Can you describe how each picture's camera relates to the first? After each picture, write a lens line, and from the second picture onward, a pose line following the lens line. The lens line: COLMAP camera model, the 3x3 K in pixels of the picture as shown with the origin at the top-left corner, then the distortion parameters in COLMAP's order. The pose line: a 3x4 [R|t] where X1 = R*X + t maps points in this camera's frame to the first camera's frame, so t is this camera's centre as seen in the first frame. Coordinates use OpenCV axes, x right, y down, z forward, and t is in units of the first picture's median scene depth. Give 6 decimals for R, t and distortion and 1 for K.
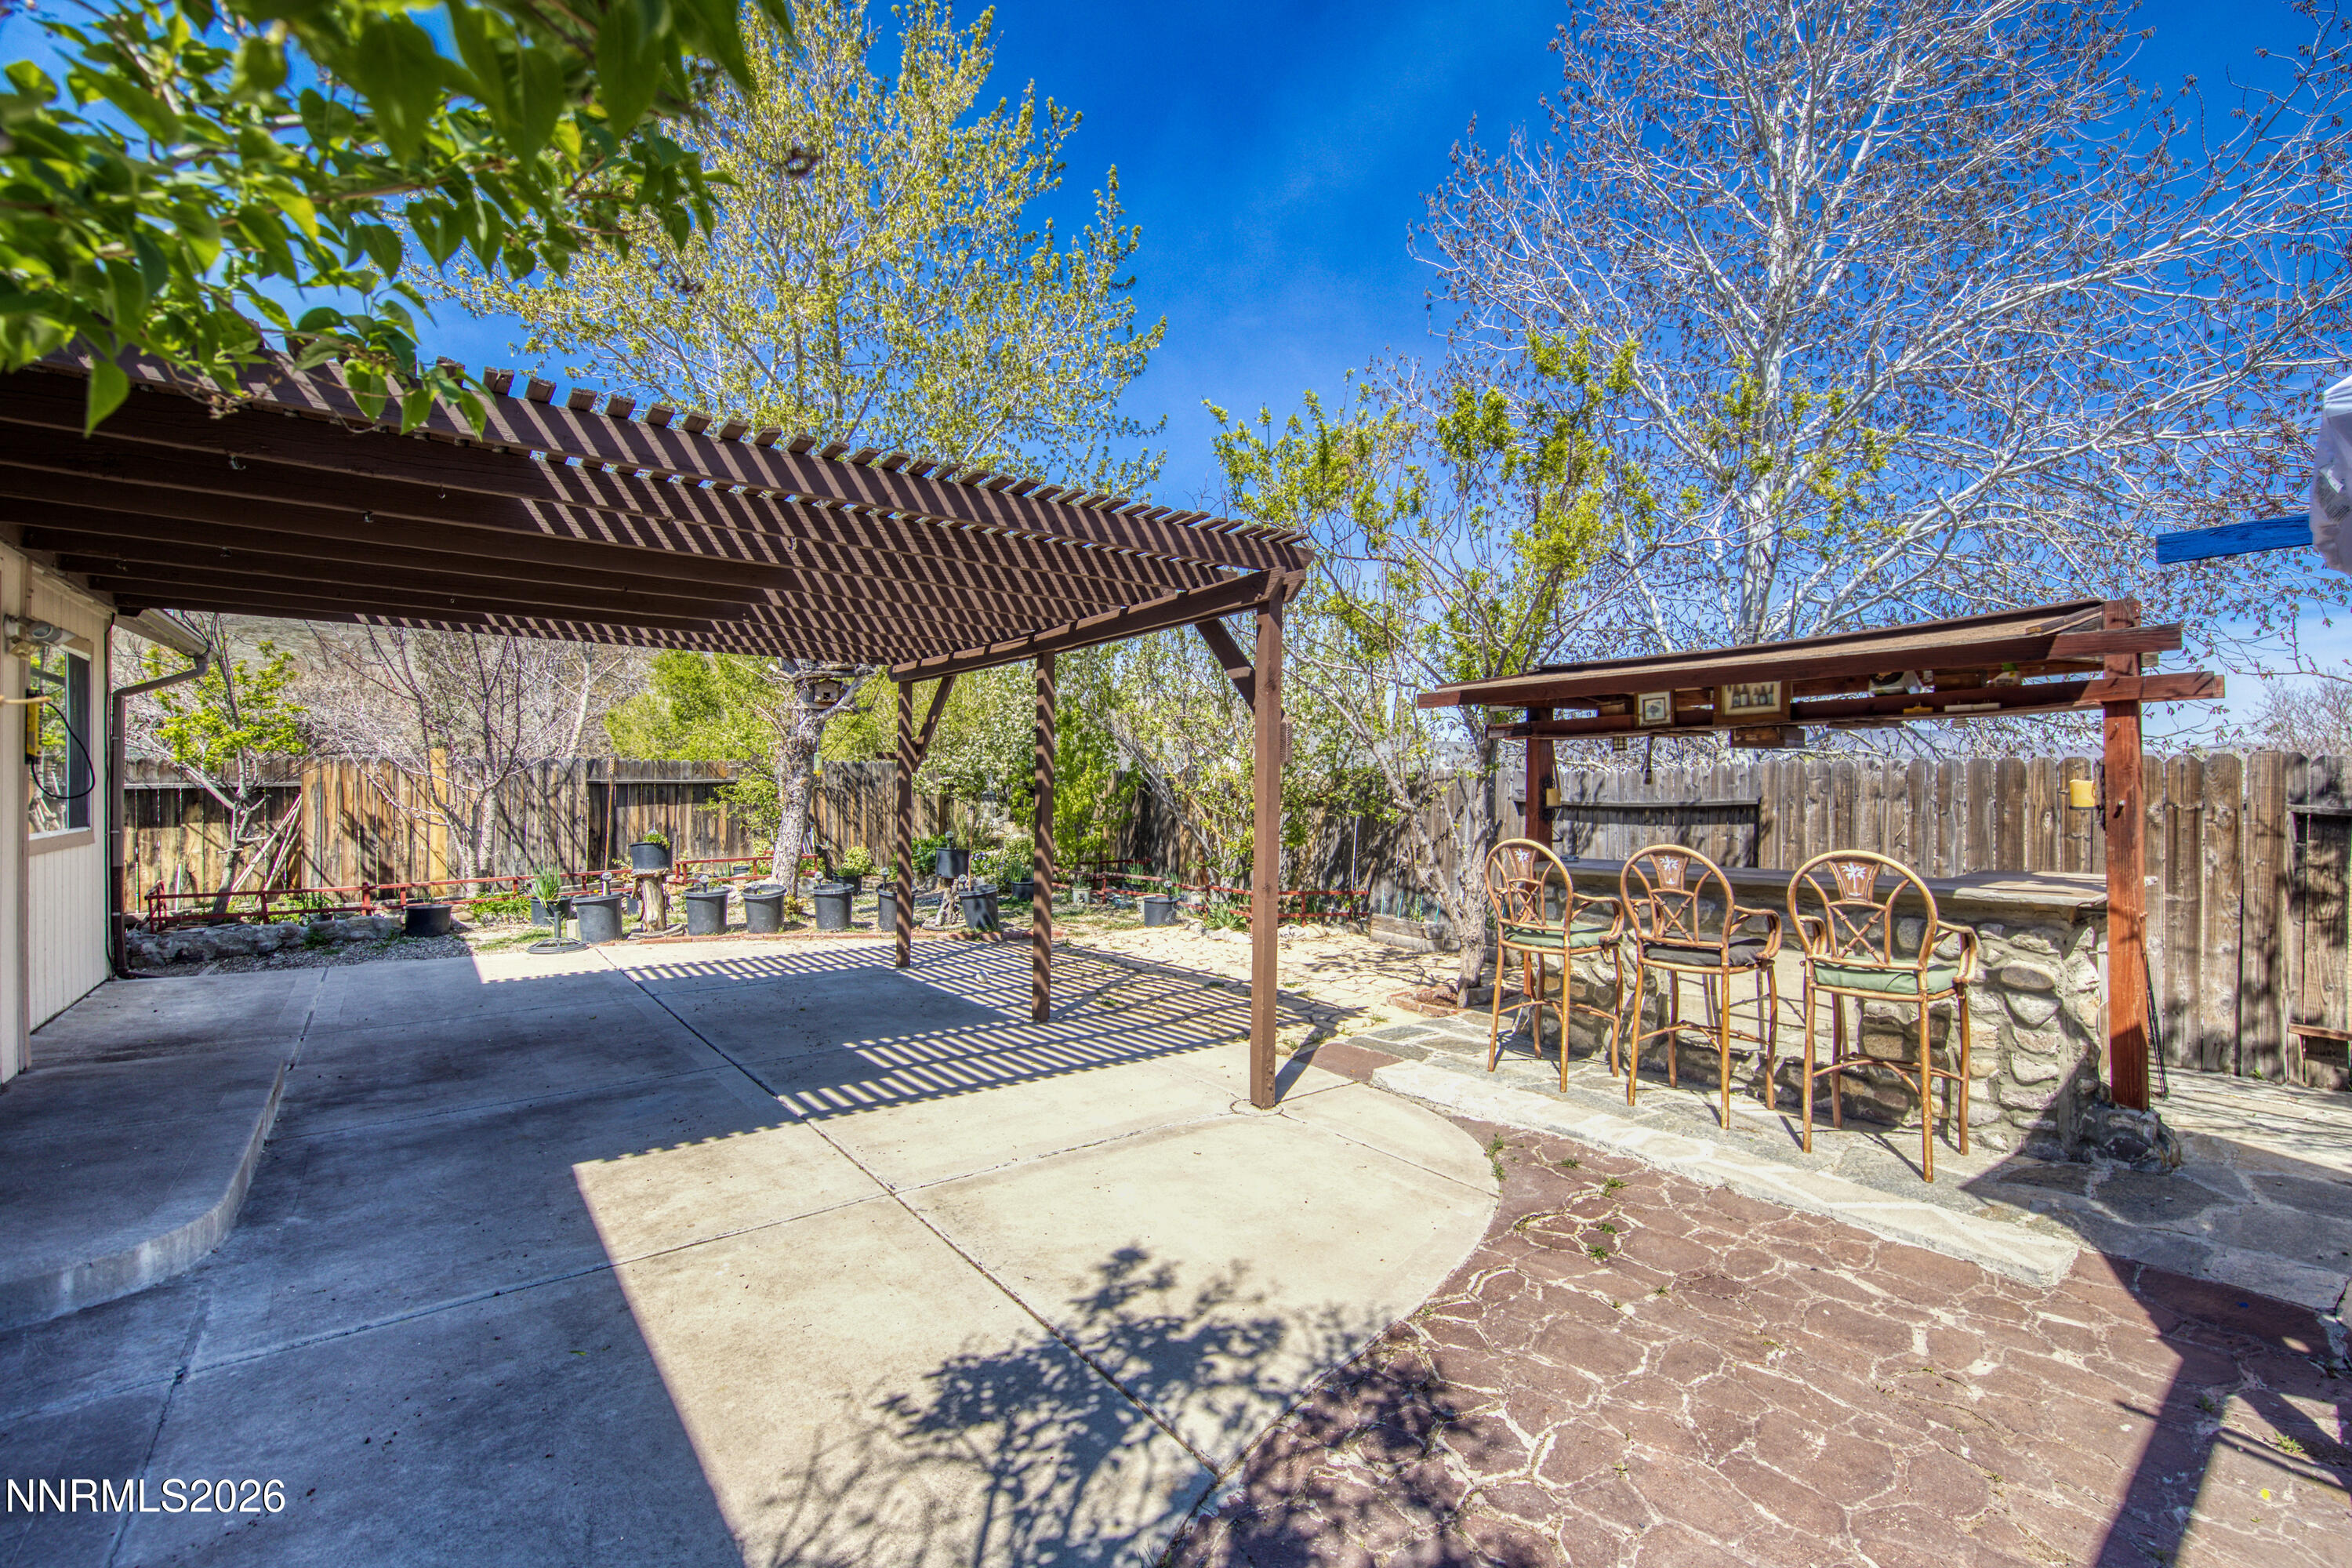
lens RADIAL K [[1006.5, 0, 1117.4], [0, 1006.5, 788.1], [0, 0, 1]] dist [0.014618, -0.000144]
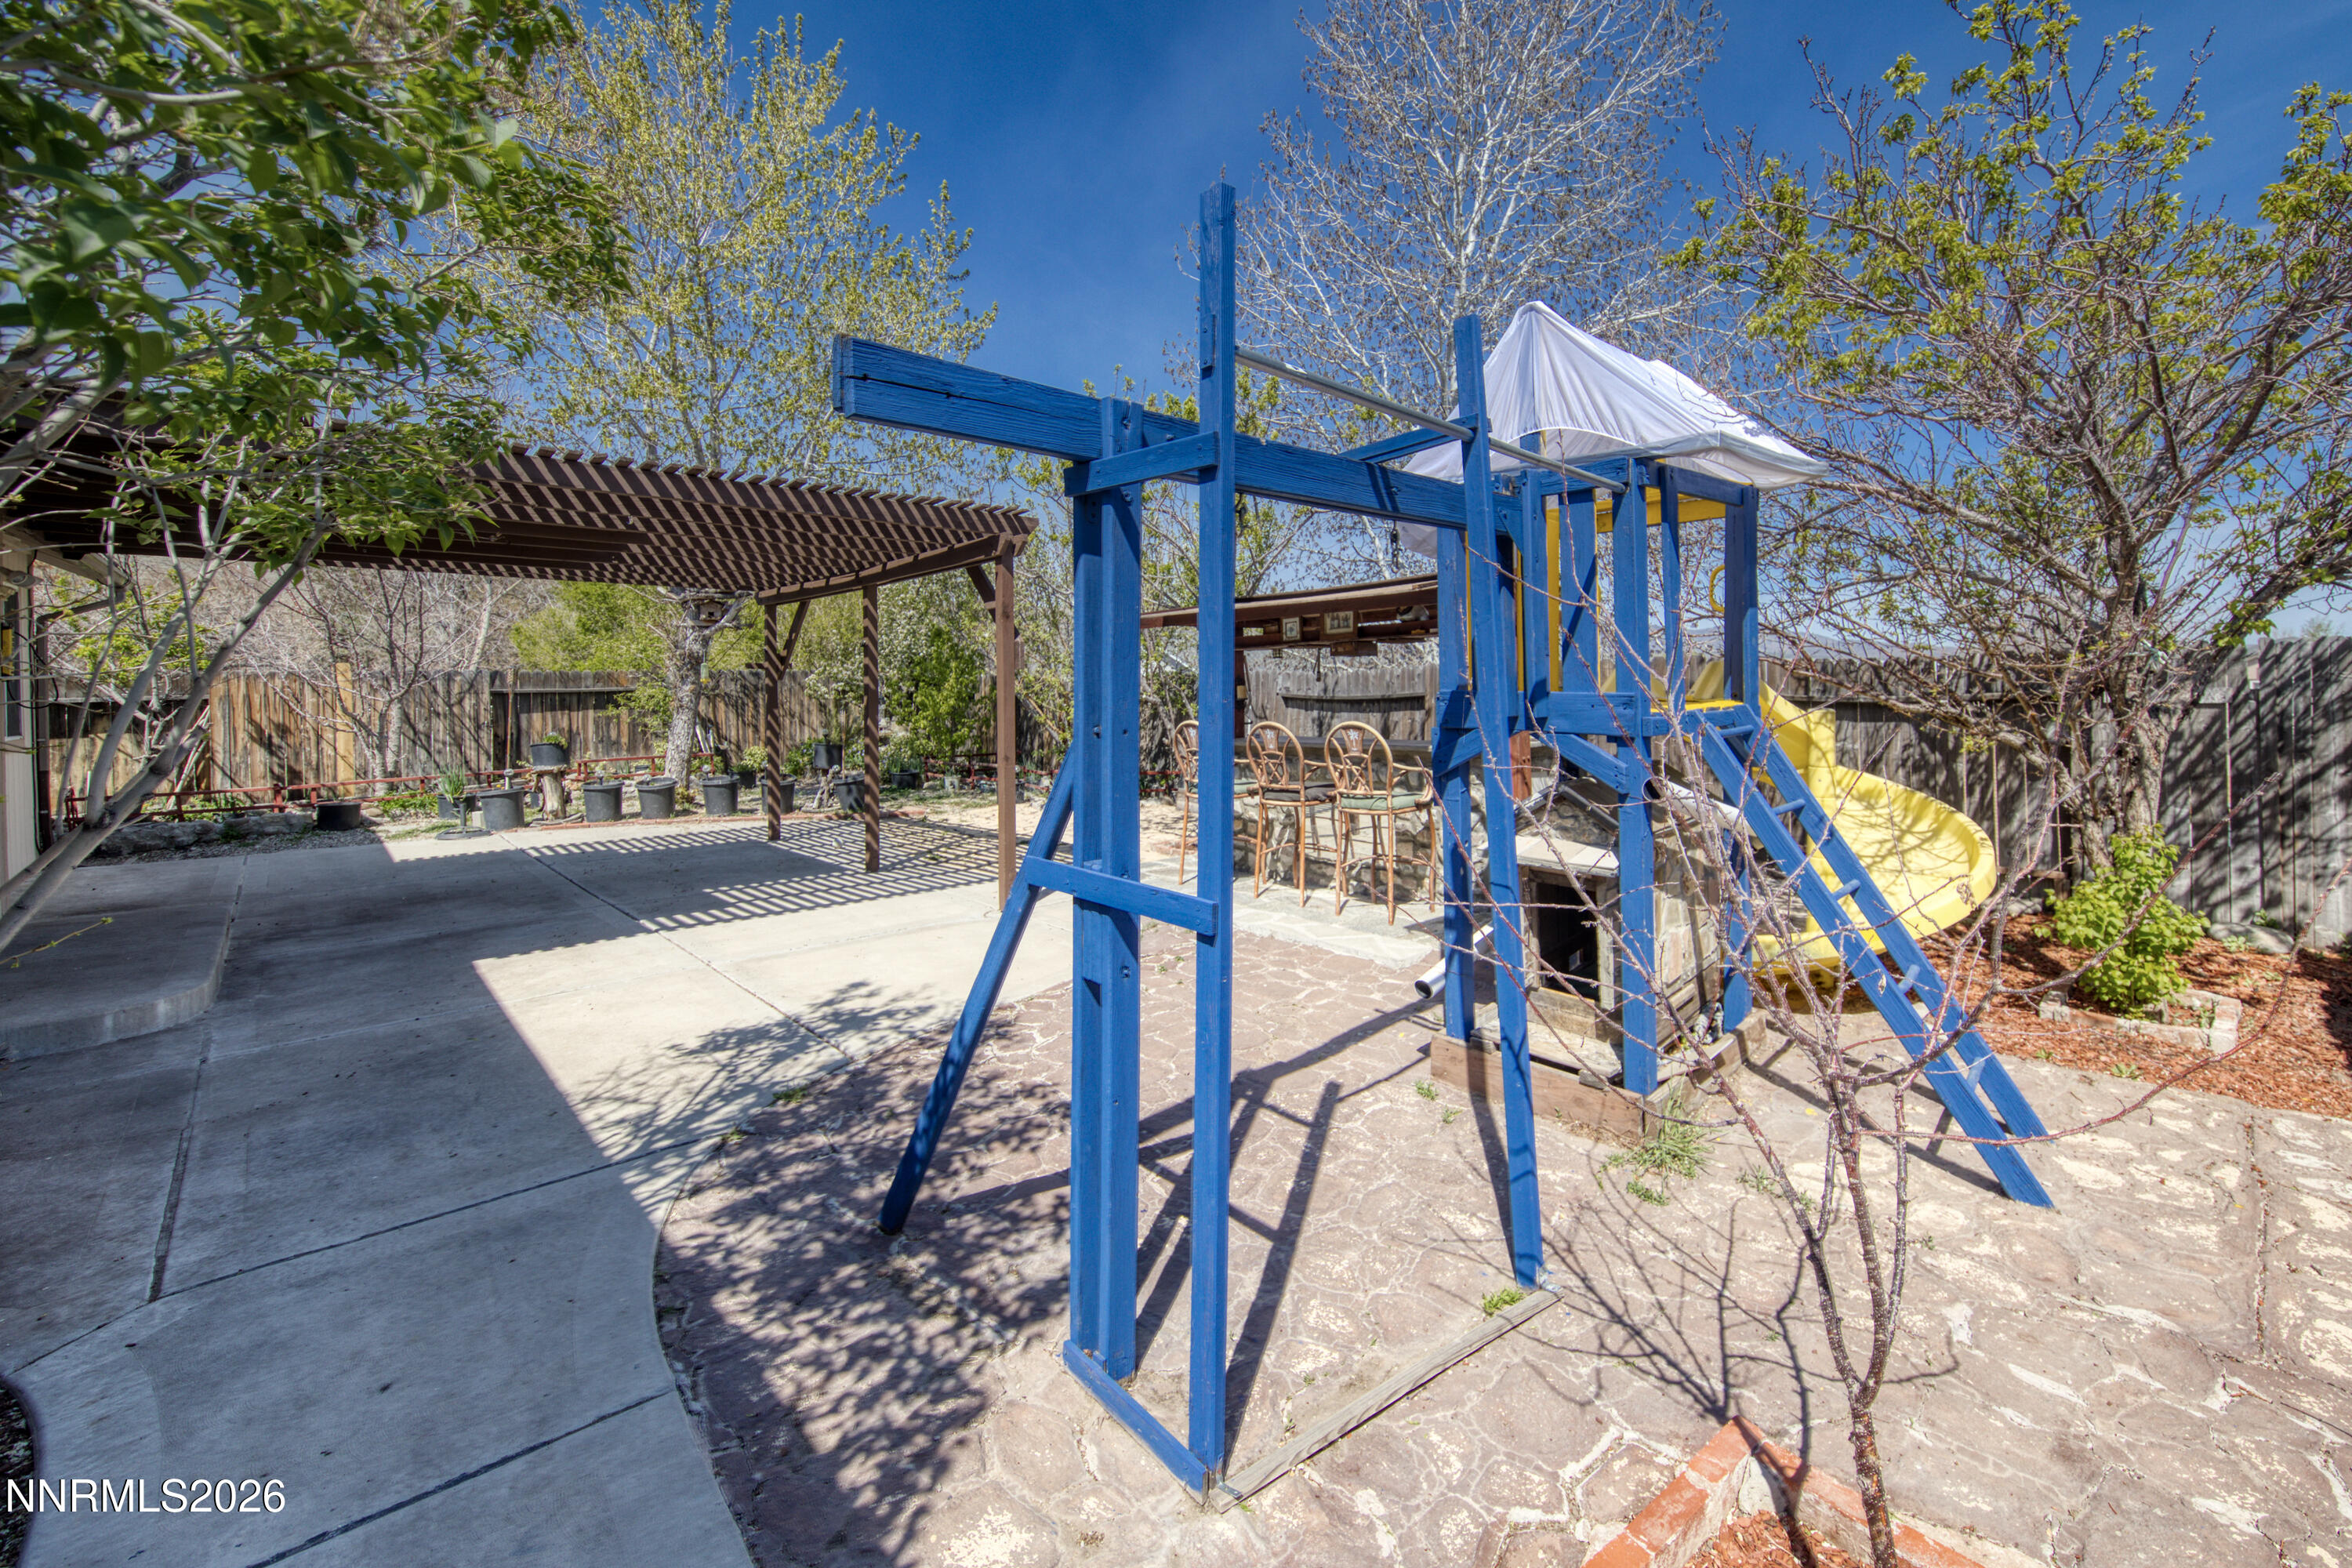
lens RADIAL K [[968.2, 0, 1191.0], [0, 968.2, 703.8], [0, 0, 1]] dist [0.003738, 0.000219]
pose [[0.990747, -0.015552, 0.134824, 0.113369], [0.013748, 0.999803, 0.014302, 0.003277], [-0.135020, -0.012316, 0.990766, -0.193024]]
